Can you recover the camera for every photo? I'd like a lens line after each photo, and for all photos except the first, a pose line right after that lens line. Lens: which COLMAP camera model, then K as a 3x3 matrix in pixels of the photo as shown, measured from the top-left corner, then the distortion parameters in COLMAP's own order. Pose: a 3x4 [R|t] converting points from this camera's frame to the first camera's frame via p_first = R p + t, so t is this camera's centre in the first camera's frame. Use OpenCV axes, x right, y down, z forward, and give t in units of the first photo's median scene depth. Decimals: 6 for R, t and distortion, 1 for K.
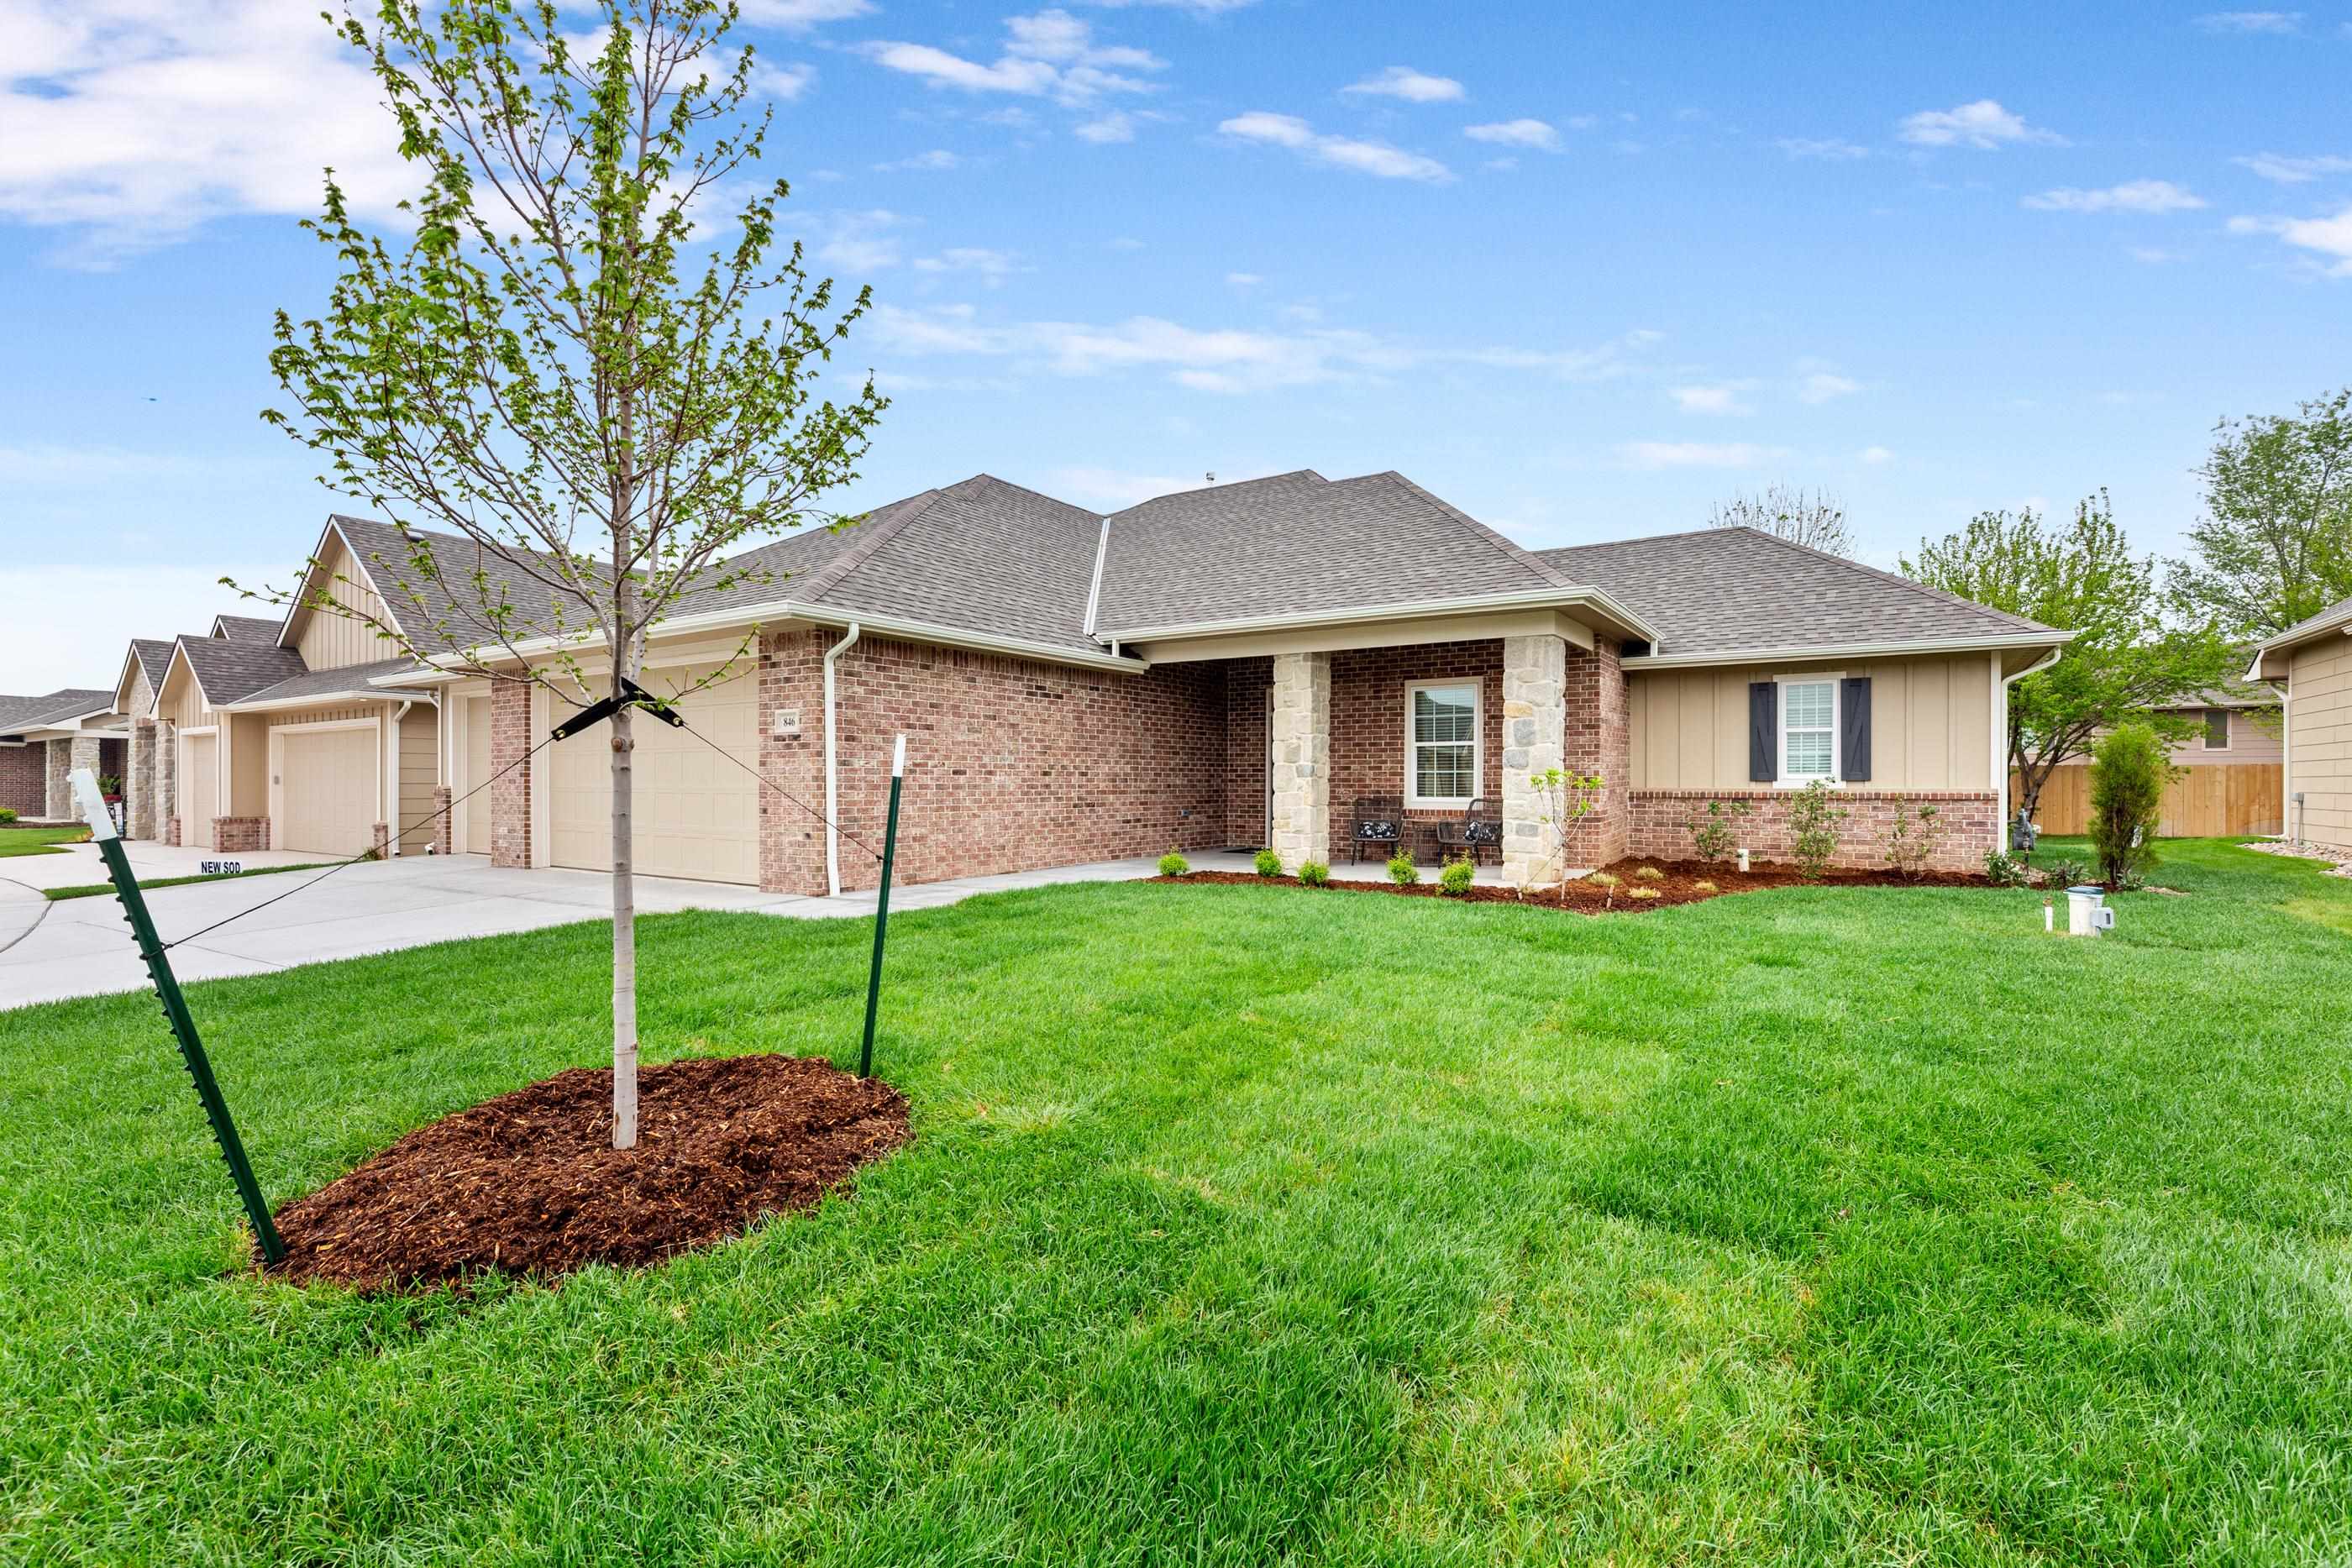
lens RADIAL K [[995.3, 0, 1242.9], [0, 995.3, 781.5], [0, 0, 1]] dist [0.001690, 0.000262]
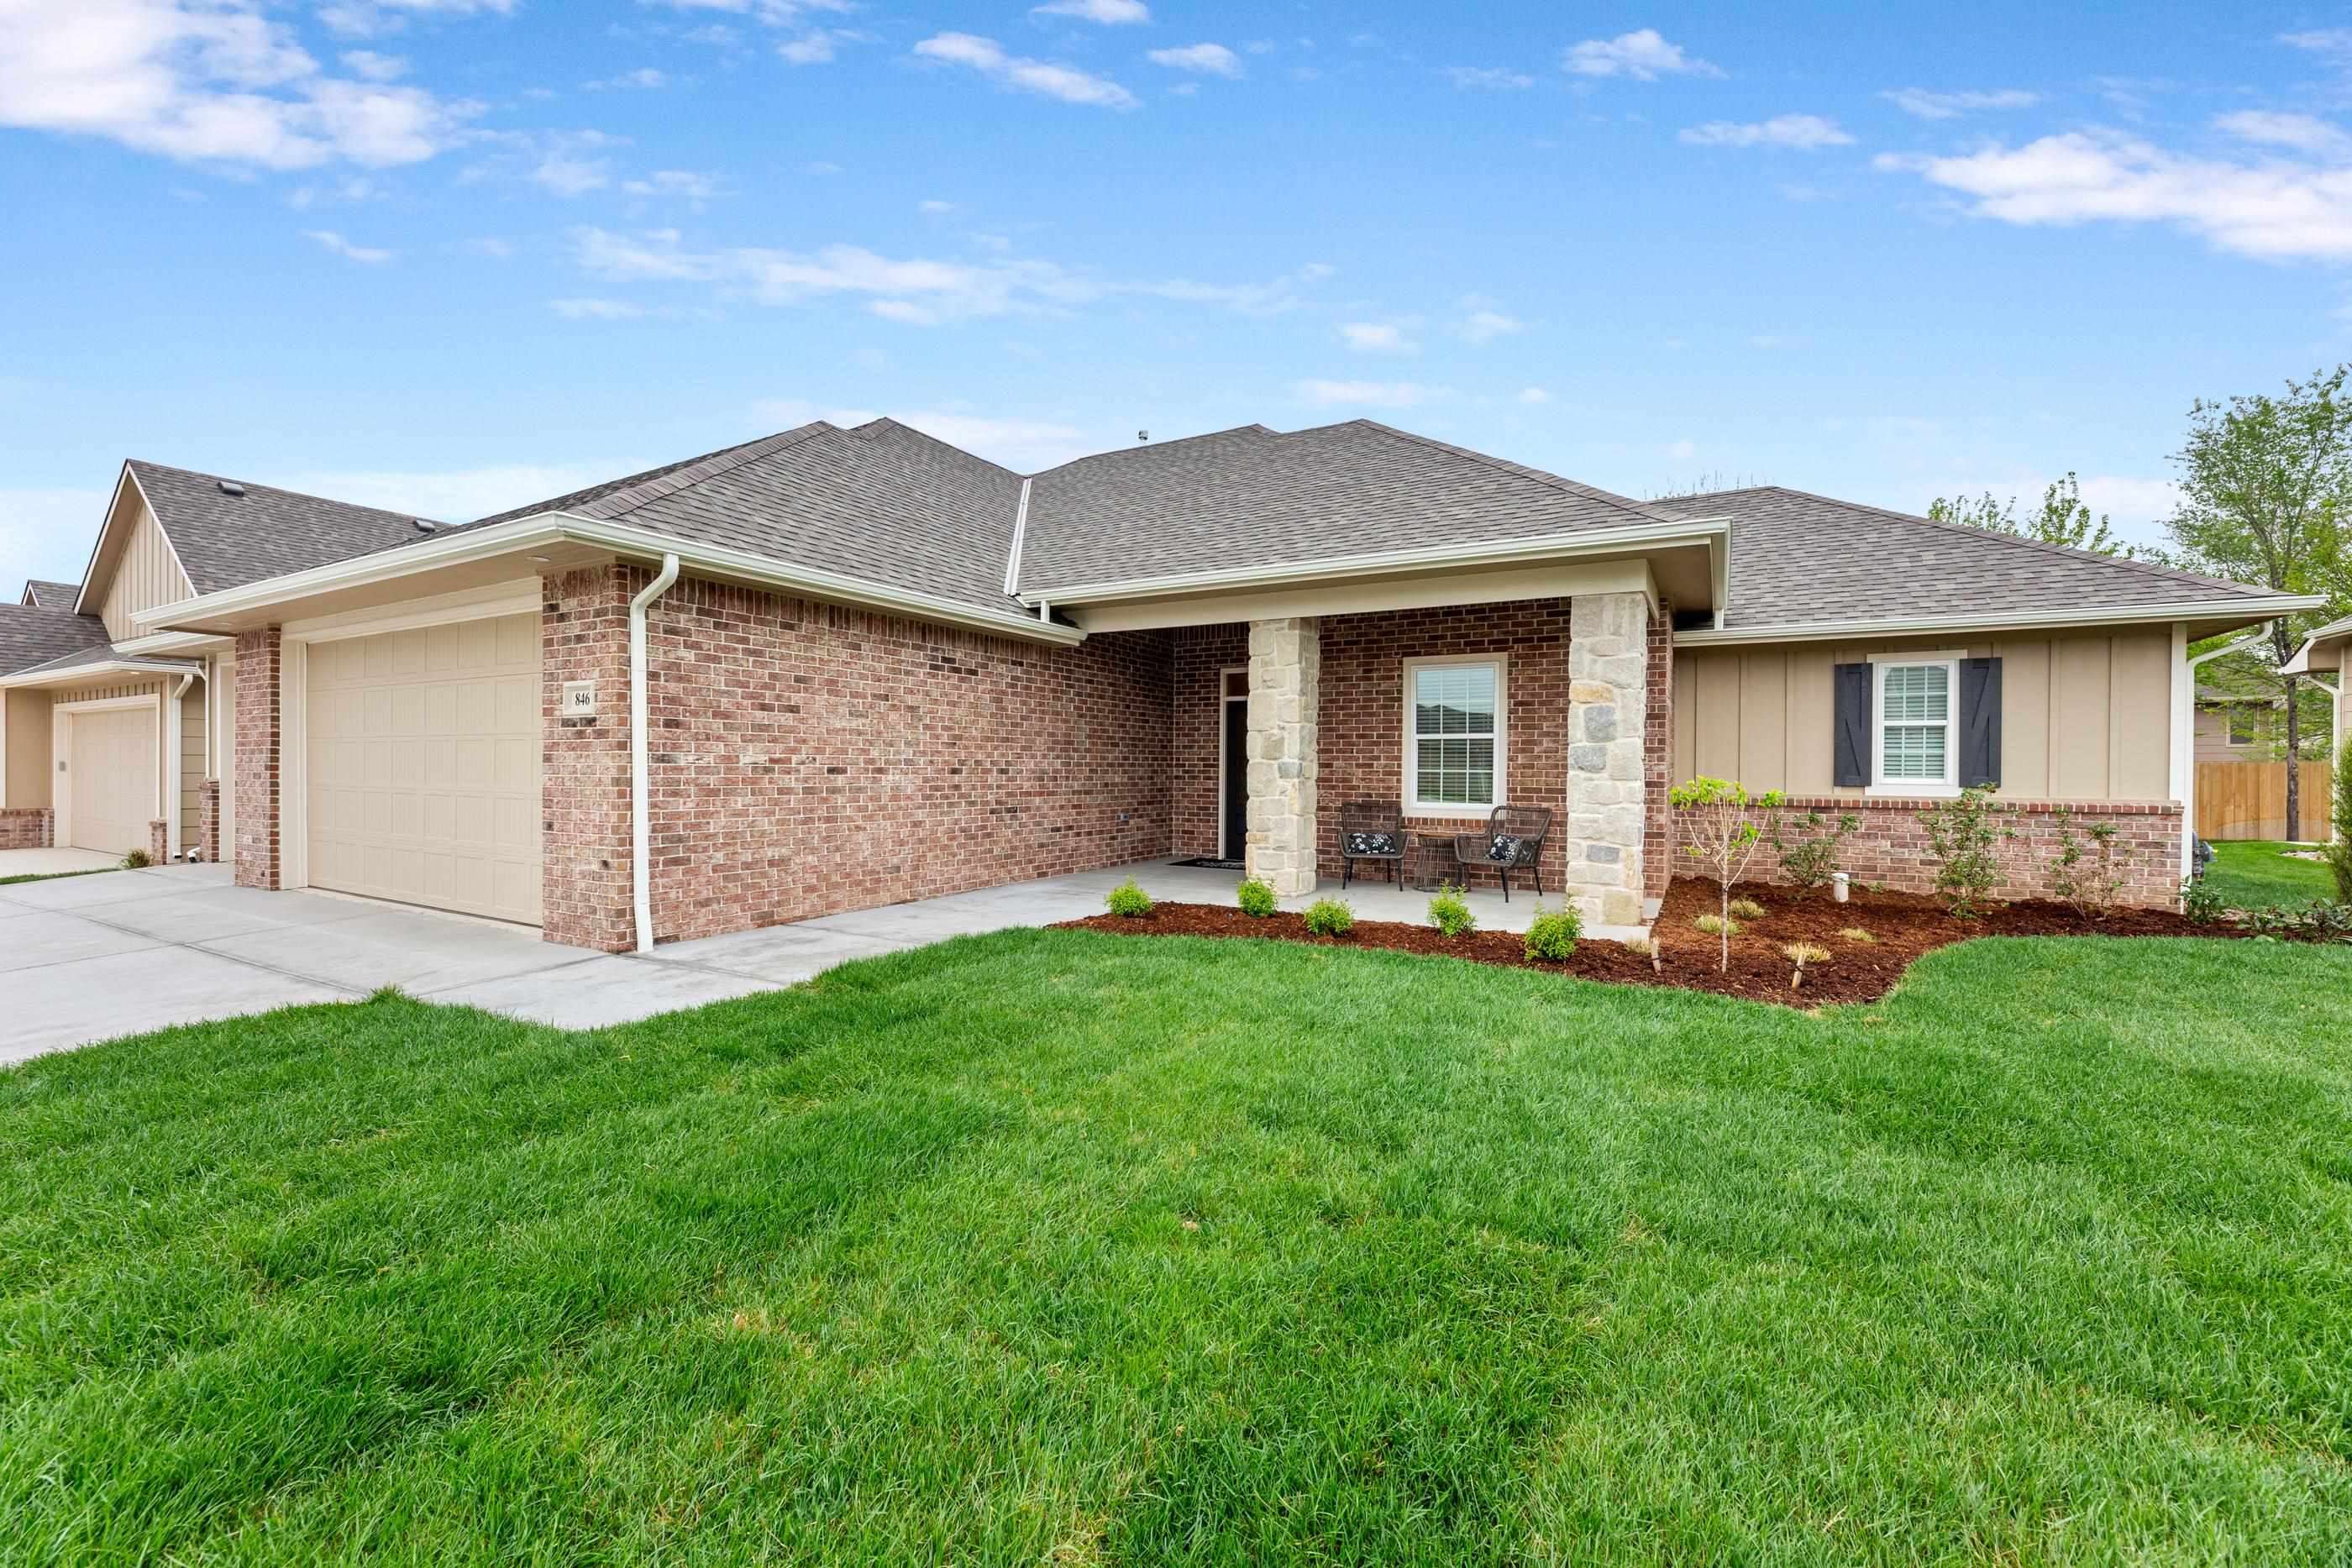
lens RADIAL K [[942.3, 0, 1175.3], [0, 942.3, 774.3], [0, 0, 1]] dist [-0.000457, 0.000062]
pose [[0.999536, 0.006666, 0.029727, -0.048113], [-0.006881, 0.999951, 0.007141, -0.011834], [-0.029678, -0.007342, 0.999533, 0.261131]]
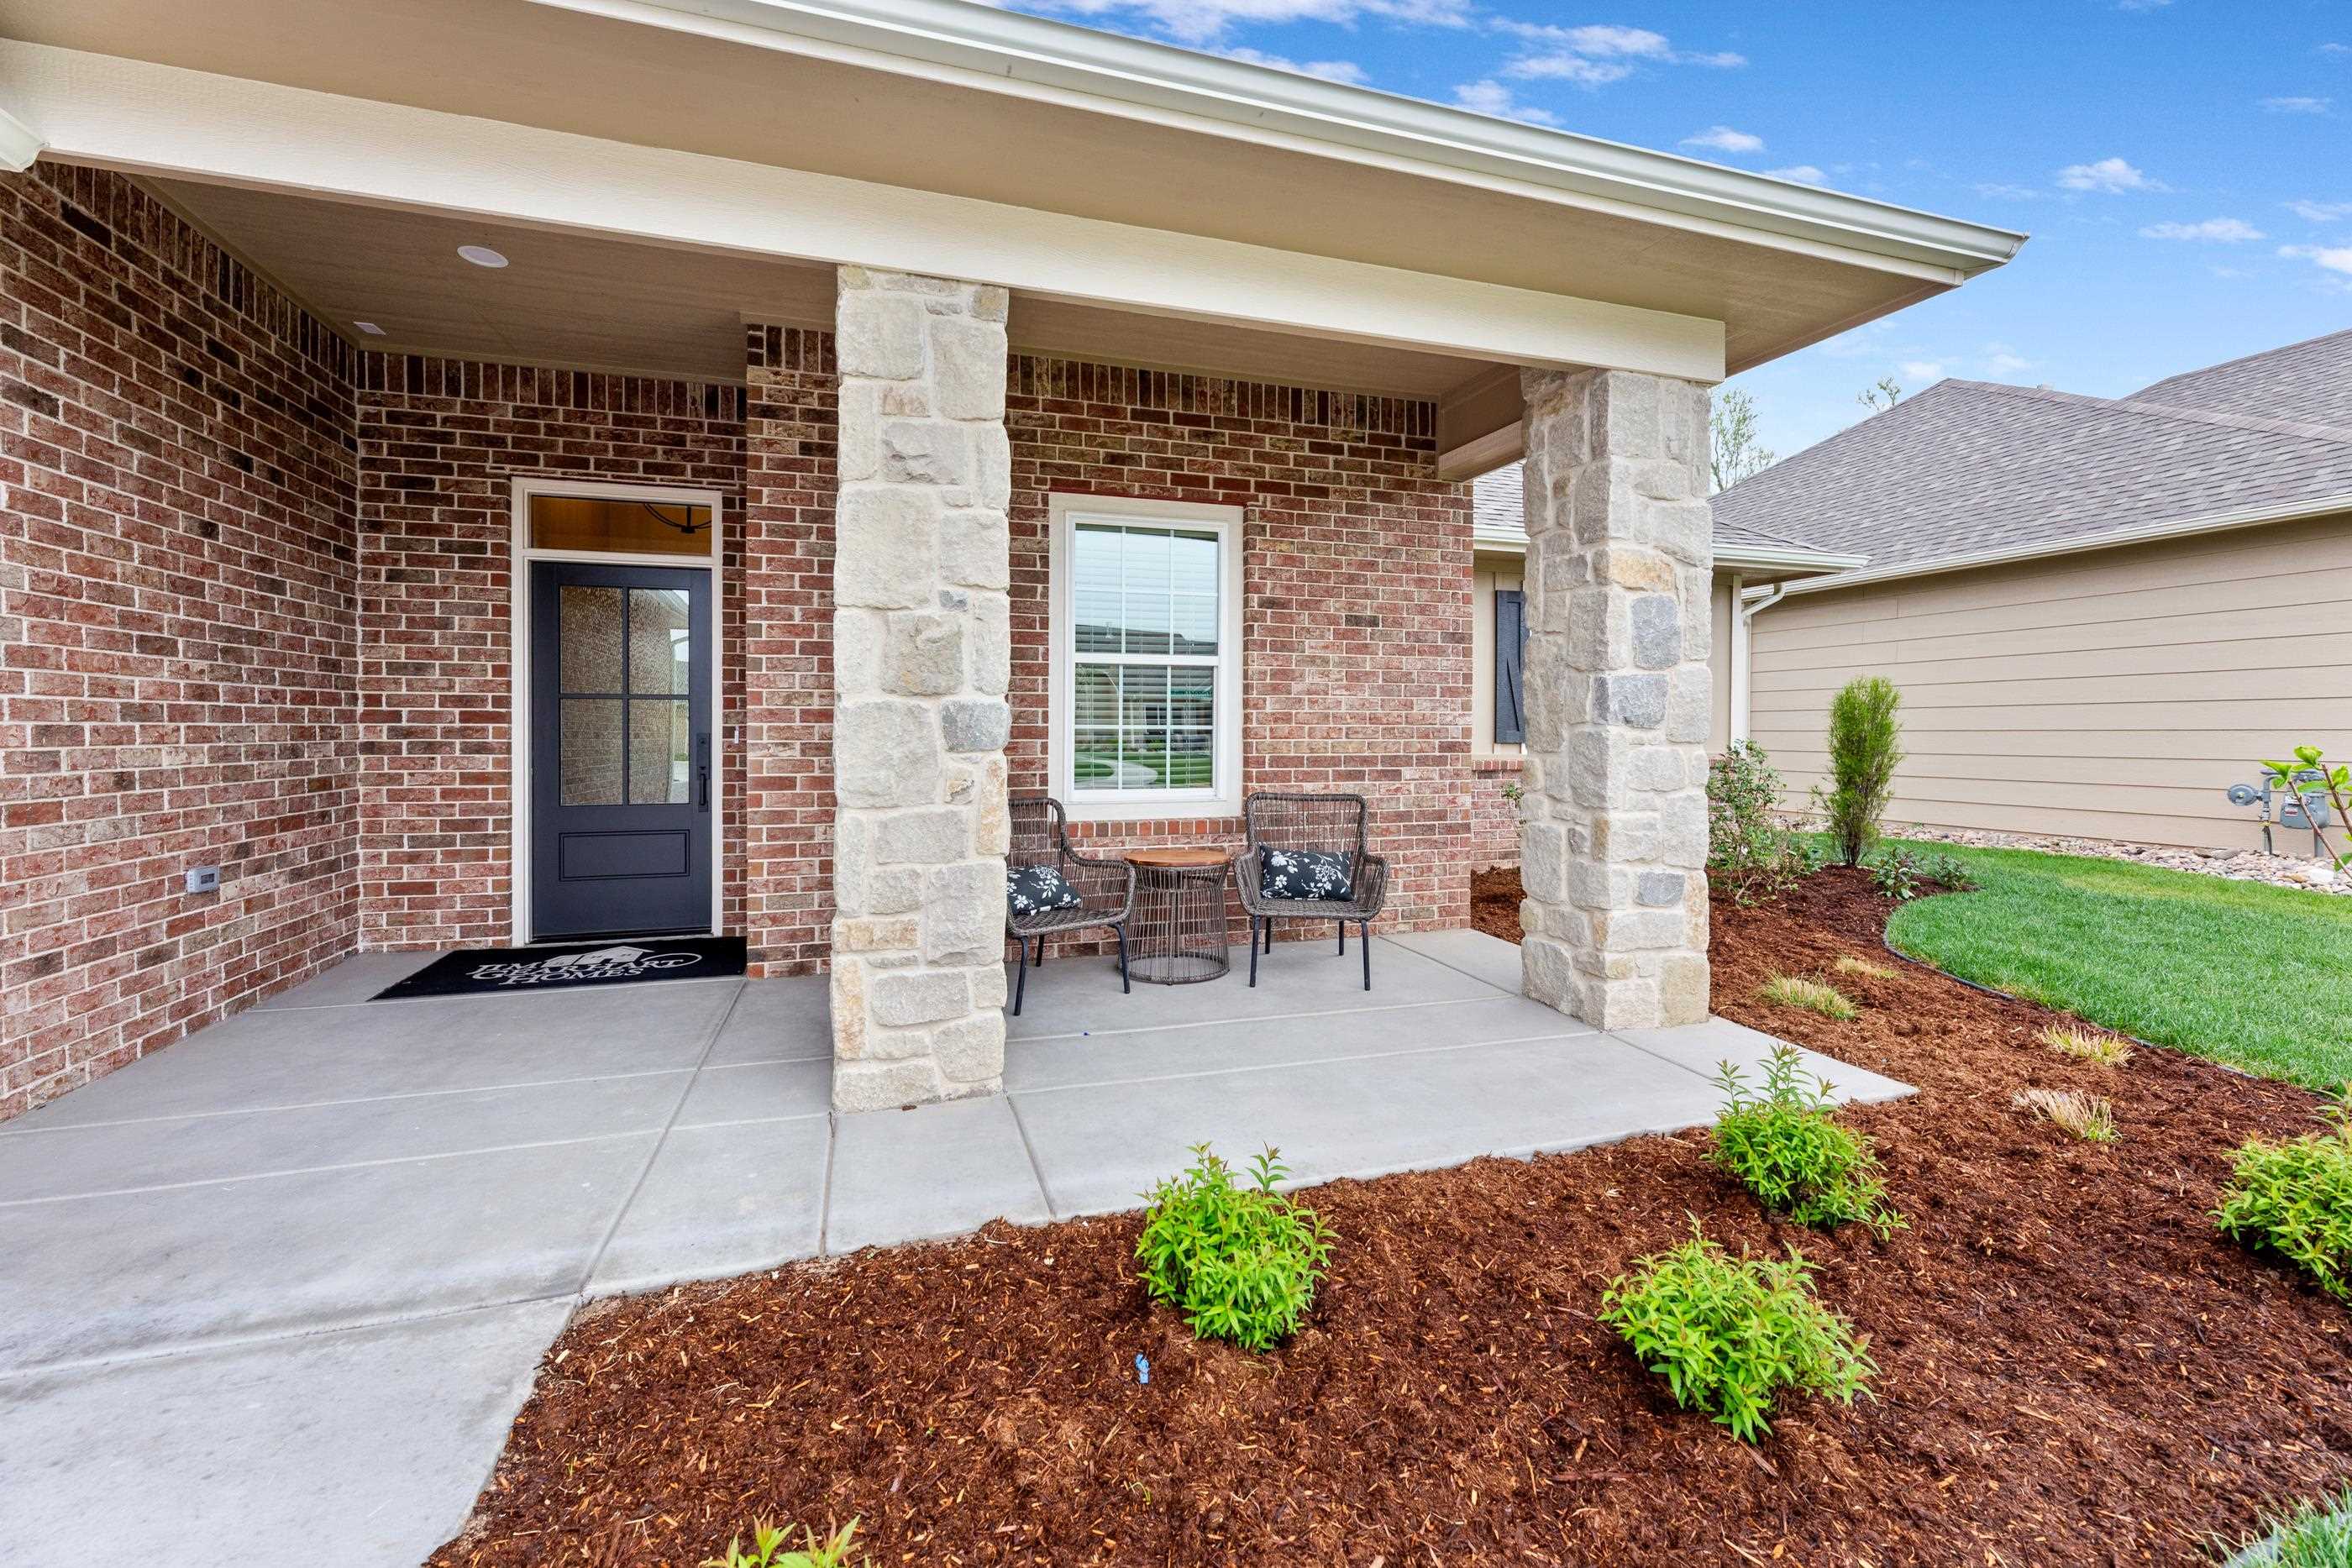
lens RADIAL K [[964.7, 0, 1166.3], [0, 964.7, 732.6], [0, 0, 1]] dist [0.000444, 0.000049]
pose [[0.658985, -0.003375, 0.752148, -0.098398], [-0.002637, 0.999973, 0.006797, -0.010966], [-0.752151, -0.006463, 0.658959, 0.772645]]
